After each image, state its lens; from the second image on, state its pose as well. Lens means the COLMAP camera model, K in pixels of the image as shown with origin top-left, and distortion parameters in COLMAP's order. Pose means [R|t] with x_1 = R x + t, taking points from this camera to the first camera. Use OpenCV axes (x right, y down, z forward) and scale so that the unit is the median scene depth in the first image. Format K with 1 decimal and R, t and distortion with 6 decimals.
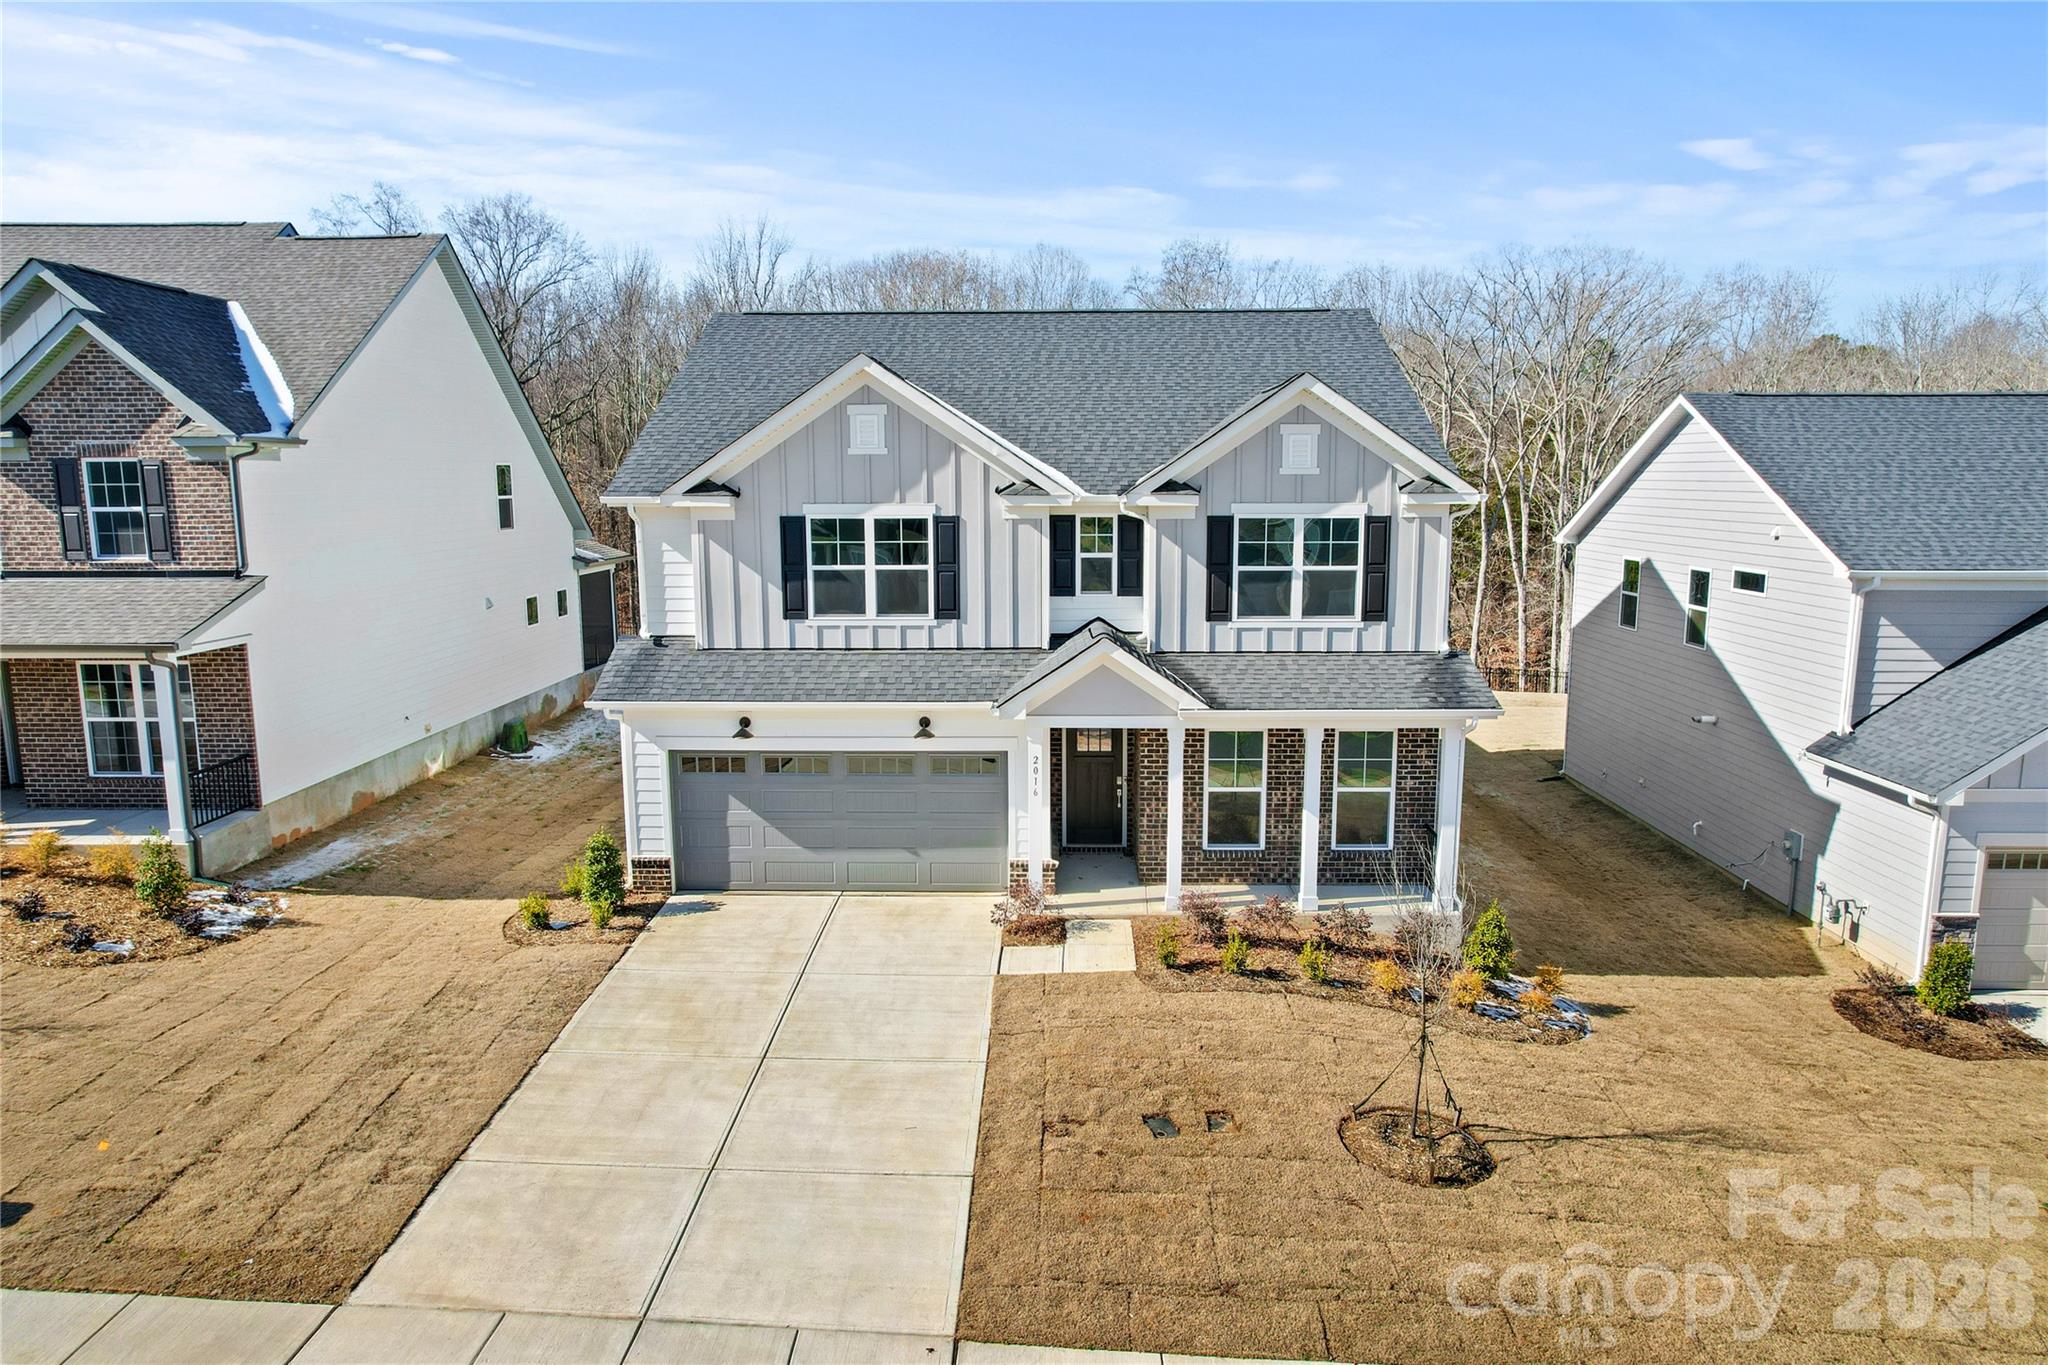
lens RADIAL K [[1336.1, 0, 1032.5], [0, 1336.1, 689.1], [0, 0, 1]] dist [-0.089403, 0.084960]
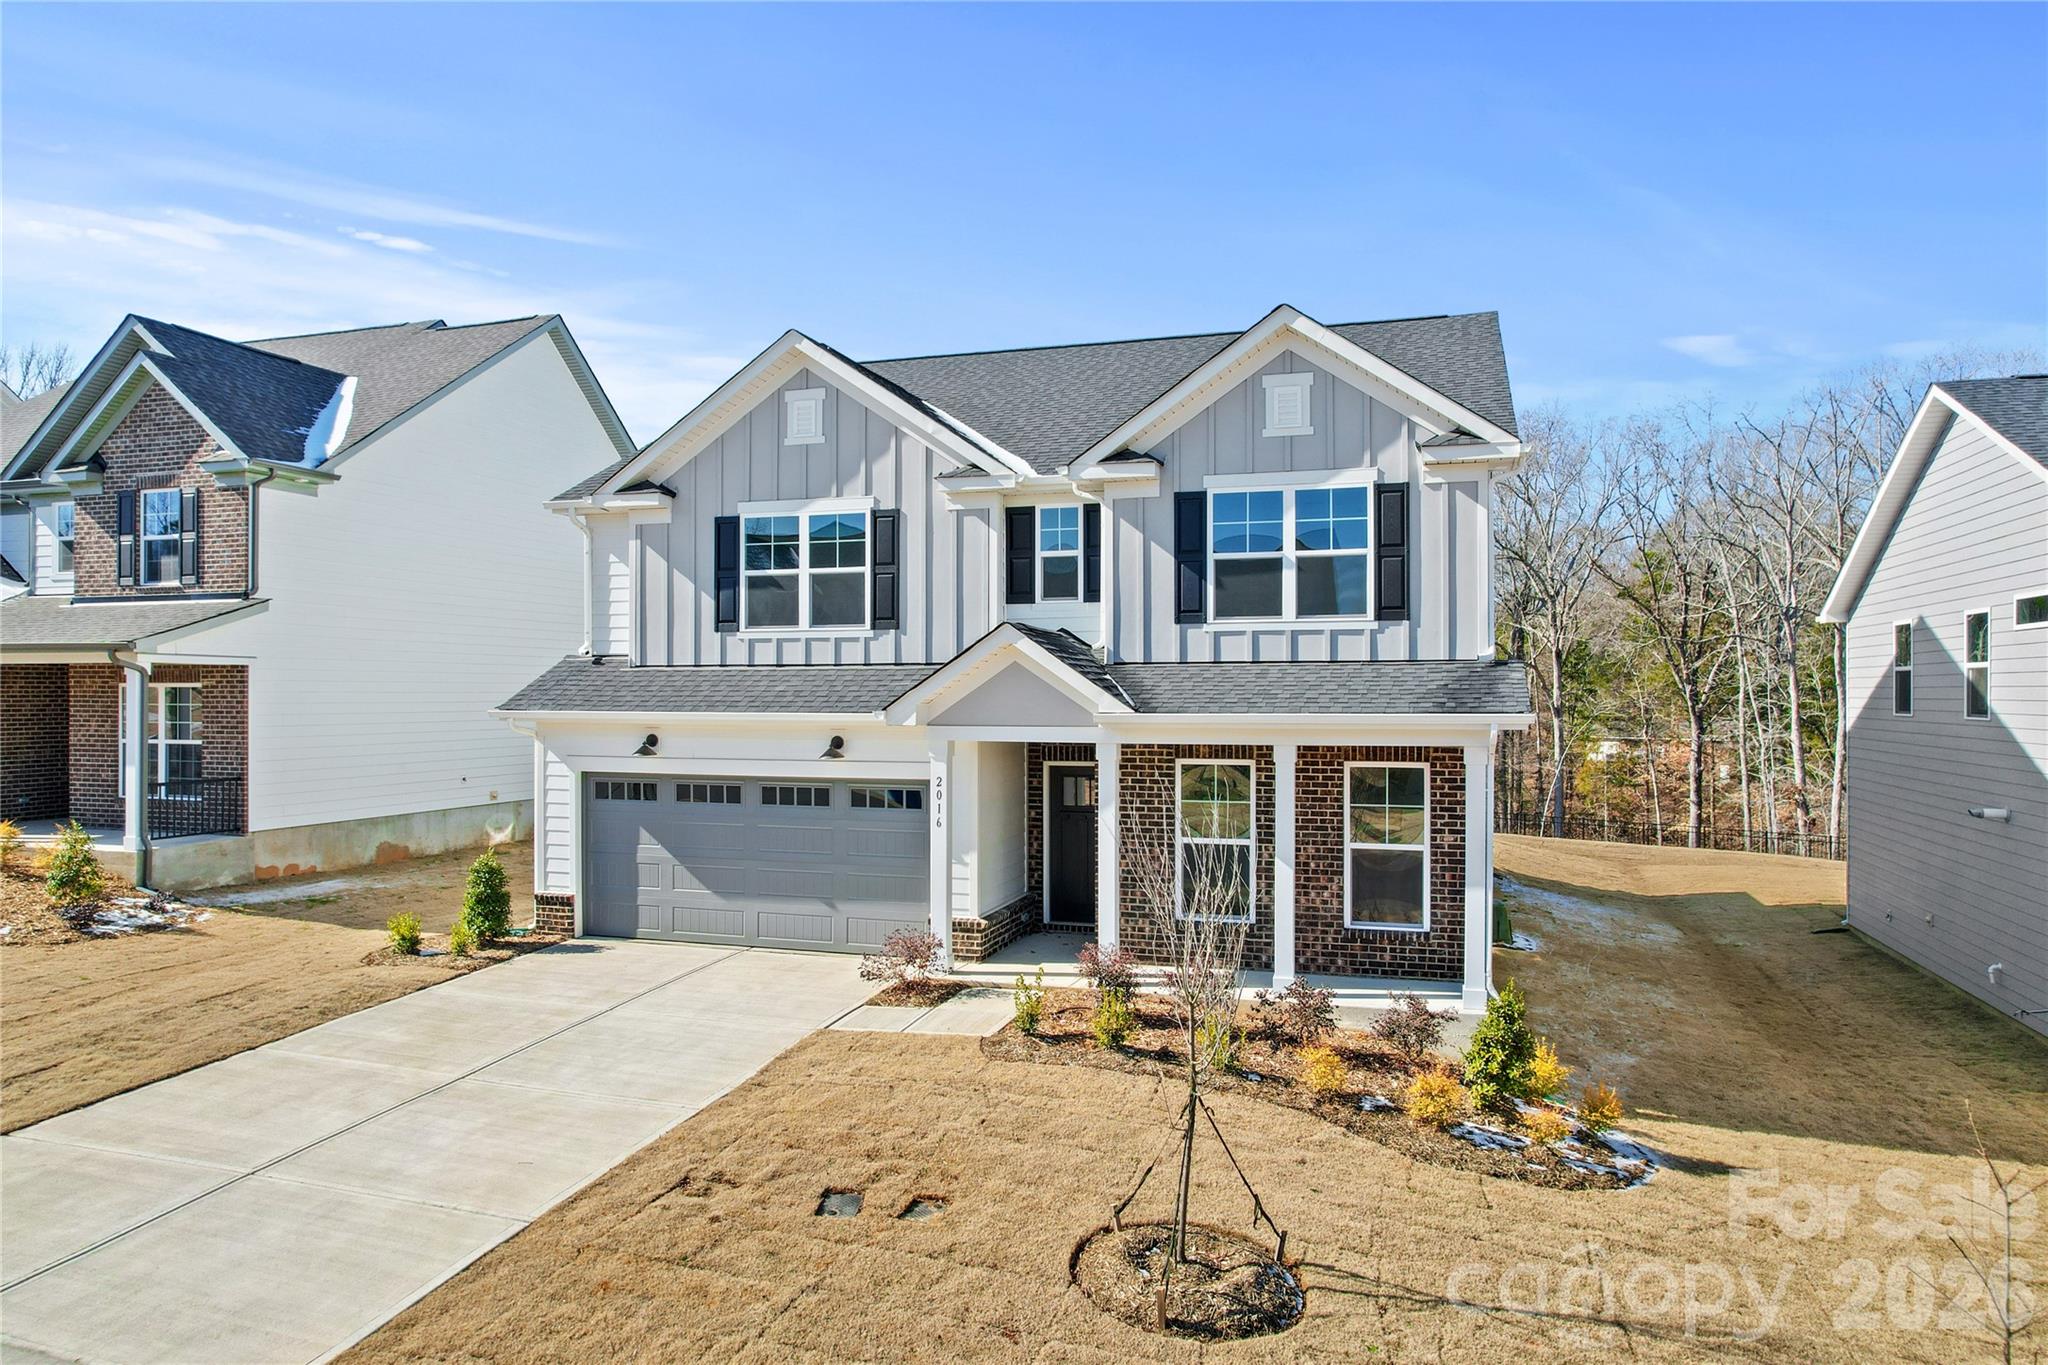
lens RADIAL K [[1348.2, 0, 1030.1], [0, 1348.2, 687.1], [0, 0, 1]] dist [-0.093540, 0.090255]
pose [[0.959720, 0.002420, -0.280947, 0.270637], [-0.047705, 0.986846, -0.154462, 0.113816], [0.276878, 0.161643, 0.947212, 0.218672]]
